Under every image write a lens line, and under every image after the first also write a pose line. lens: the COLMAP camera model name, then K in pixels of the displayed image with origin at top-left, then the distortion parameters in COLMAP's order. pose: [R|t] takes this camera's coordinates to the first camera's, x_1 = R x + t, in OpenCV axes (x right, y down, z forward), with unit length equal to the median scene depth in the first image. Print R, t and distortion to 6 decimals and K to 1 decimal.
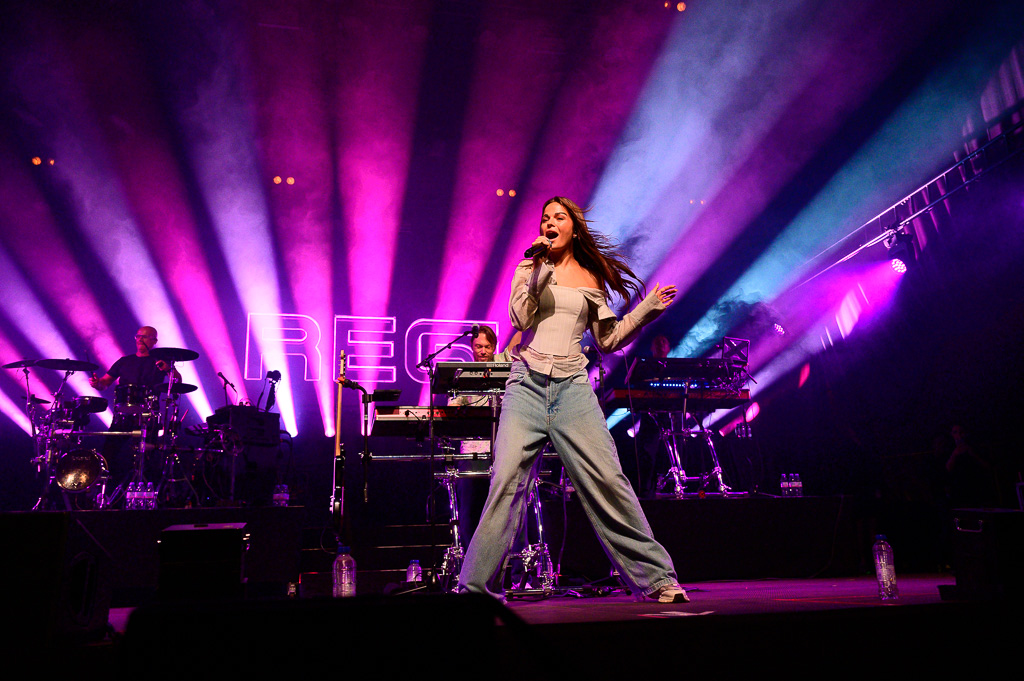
lens RADIAL K [[831.2, 0, 500.5], [0, 831.2, 339.4], [0, 0, 1]] dist [0.008726, 0.006451]
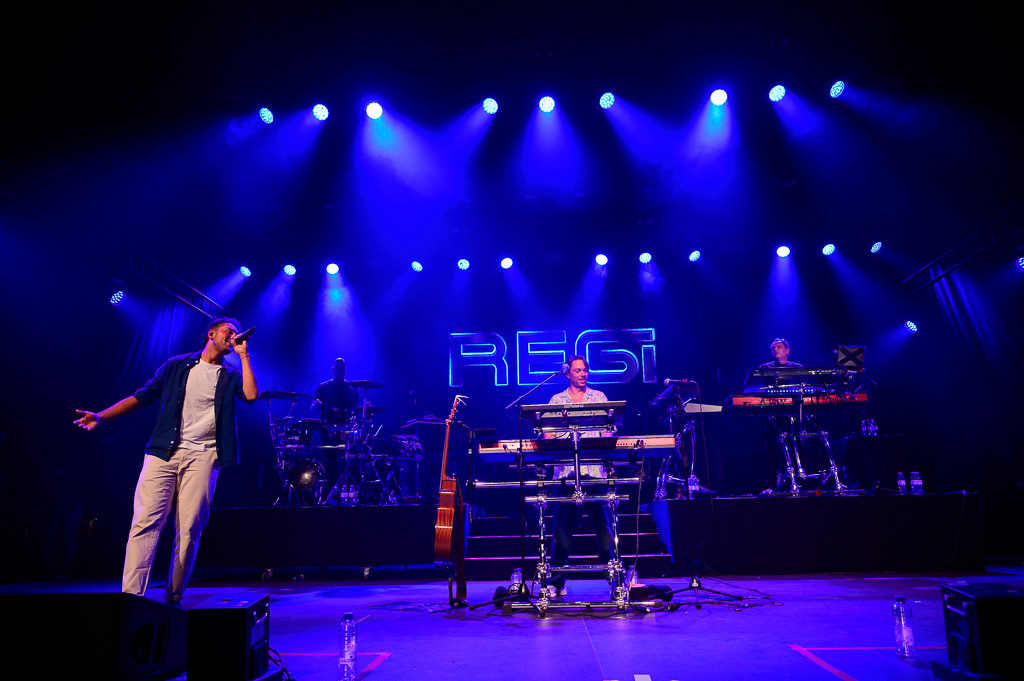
lens RADIAL K [[681.2, 0, 512.0], [0, 681.2, 340.5], [0, 0, 1]] dist [-0.002436, -0.001089]
pose [[0.963314, -0.051766, -0.263338, 0.111618], [0.056449, 0.998353, 0.010243, -0.049642], [0.262374, -0.024732, 0.964649, 0.040496]]
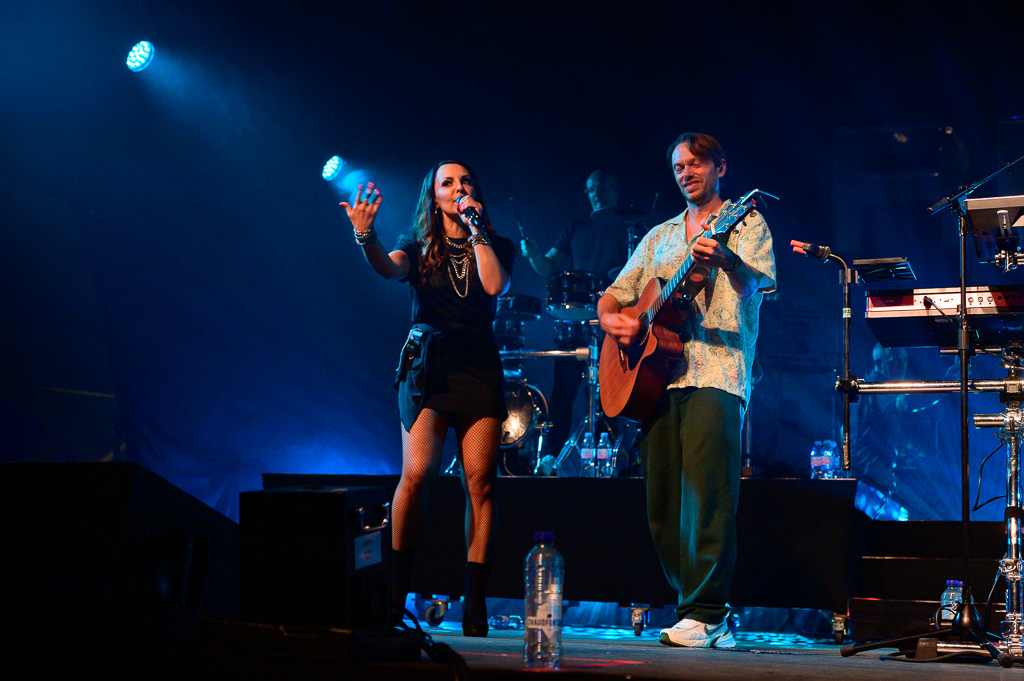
lens RADIAL K [[1561.4, 0, 508.9], [0, 1561.4, 334.7], [0, 0, 1]] dist [-0.006871, 0.011478]
pose [[0.836977, -0.025756, -0.546632, 0.136607], [0.080736, 0.993773, 0.076795, 0.008792], [0.541250, -0.108408, 0.833844, 0.030005]]
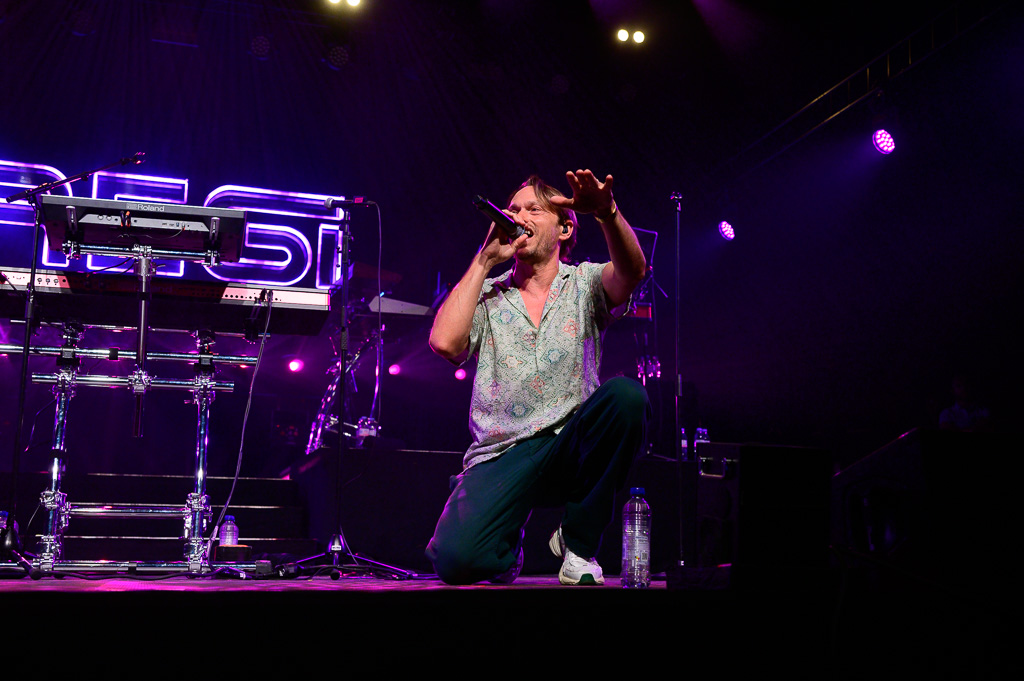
lens RADIAL K [[1146.3, 0, 507.4], [0, 1146.3, 340.1], [0, 0, 1]] dist [0.005926, -0.014744]
pose [[0.995681, 0.057902, 0.072567, 0.137870], [-0.063274, 0.995245, 0.074055, 0.032422], [-0.067934, -0.078327, 0.994610, 0.082594]]
